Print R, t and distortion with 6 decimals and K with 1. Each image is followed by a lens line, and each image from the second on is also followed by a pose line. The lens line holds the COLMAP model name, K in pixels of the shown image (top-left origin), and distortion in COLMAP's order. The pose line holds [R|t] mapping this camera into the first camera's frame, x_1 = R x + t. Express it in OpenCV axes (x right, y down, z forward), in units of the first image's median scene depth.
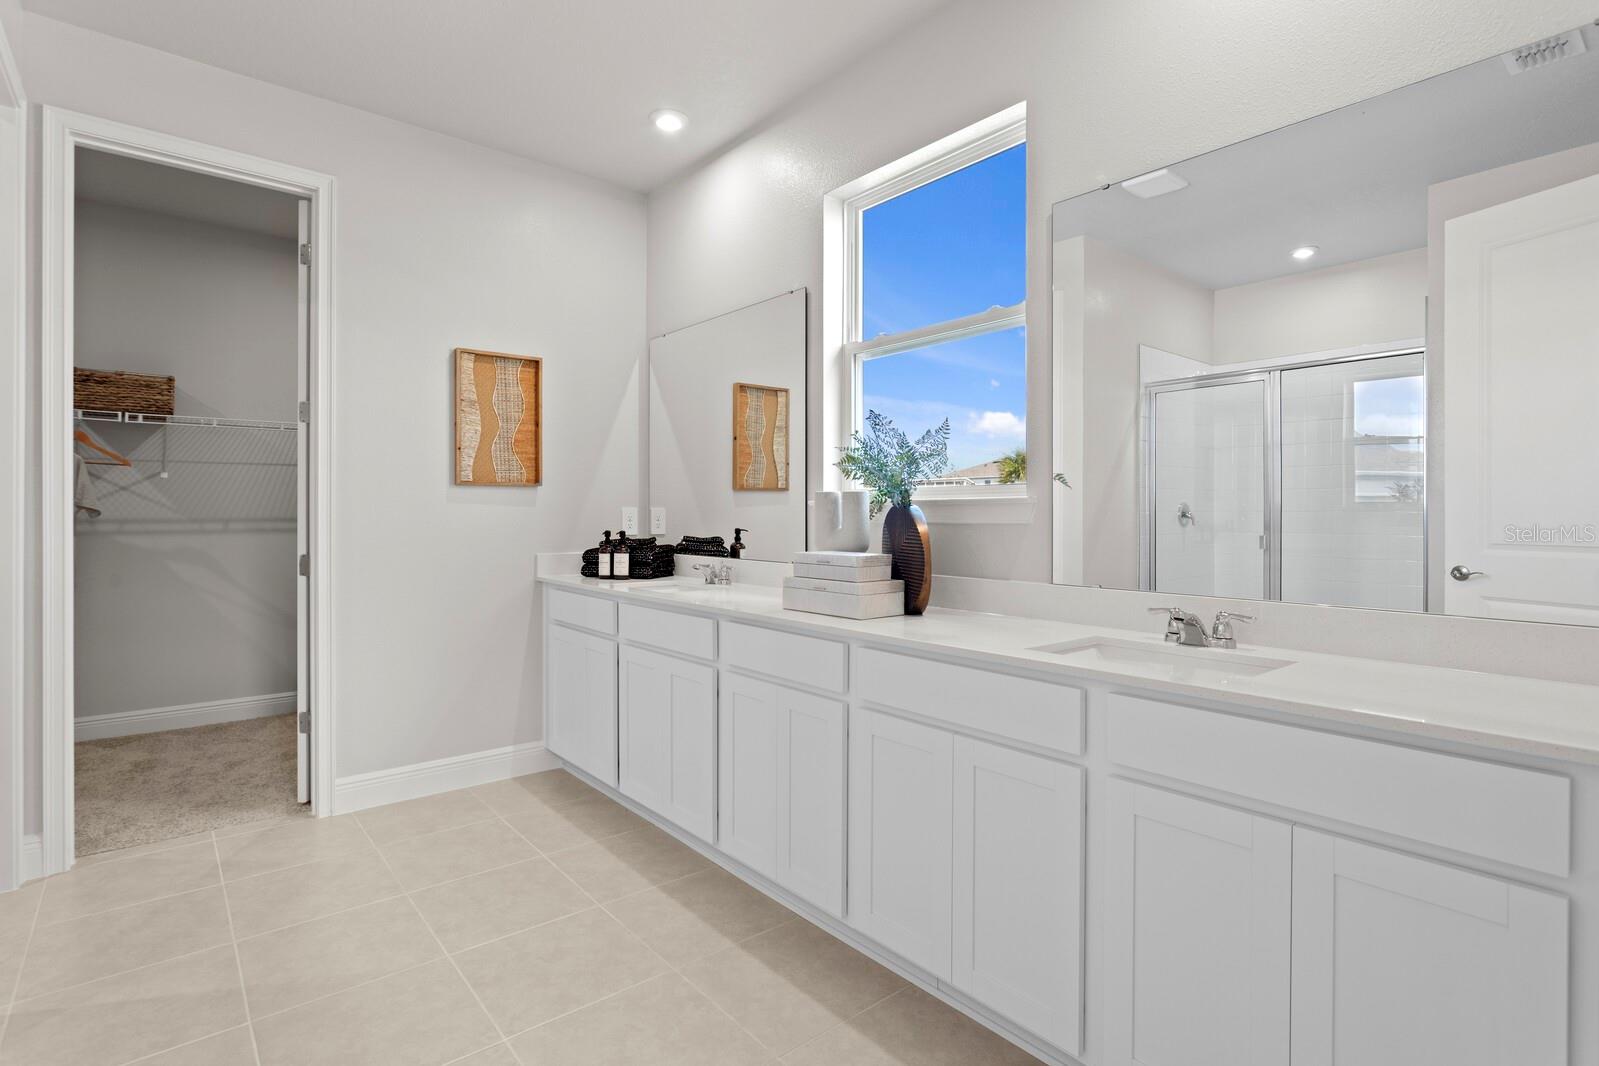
lens RADIAL K [[790.9, 0, 803.3], [0, 790.9, 523.5], [0, 0, 1]] dist [-0.013211, 0.004692]
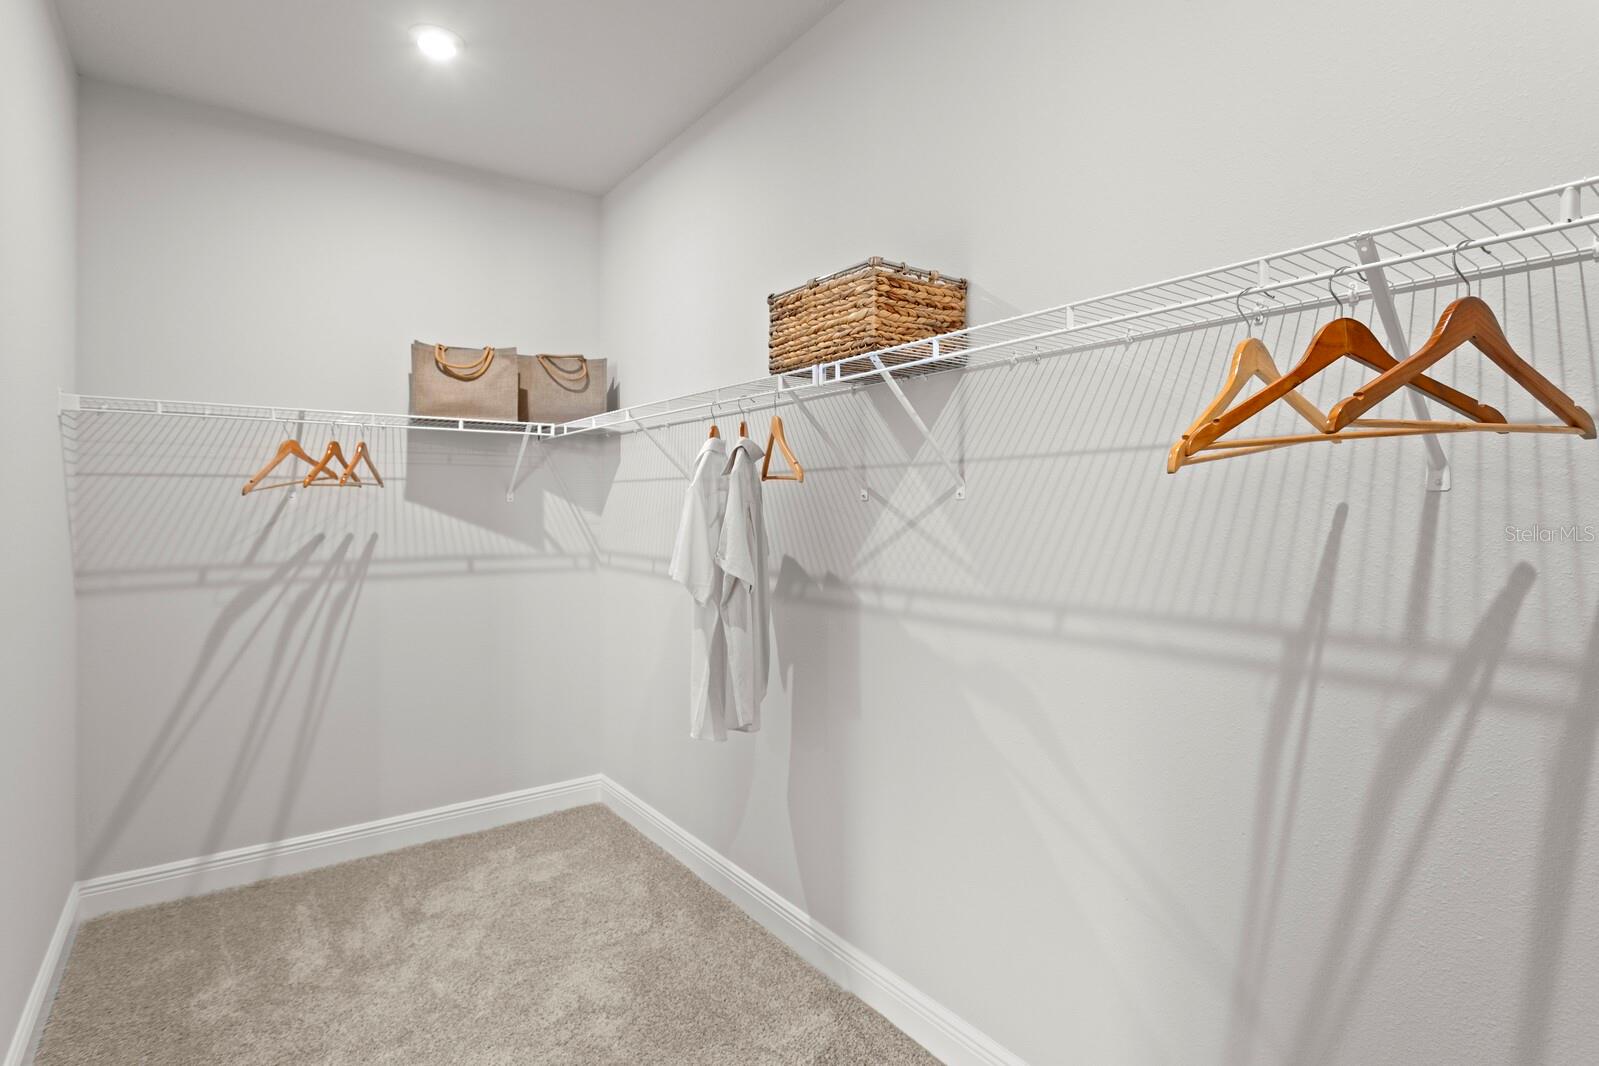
lens RADIAL K [[790.9, 0, 799.6], [0, 790.9, 524.0], [0, 0, 1]] dist [-0.013211, 0.004692]
pose [[-0.048269, 0.023319, -0.998562, -0.371023], [-0.005048, 0.999709, 0.023590, -0.054907], [0.998822, 0.006179, -0.048137, 0.940734]]
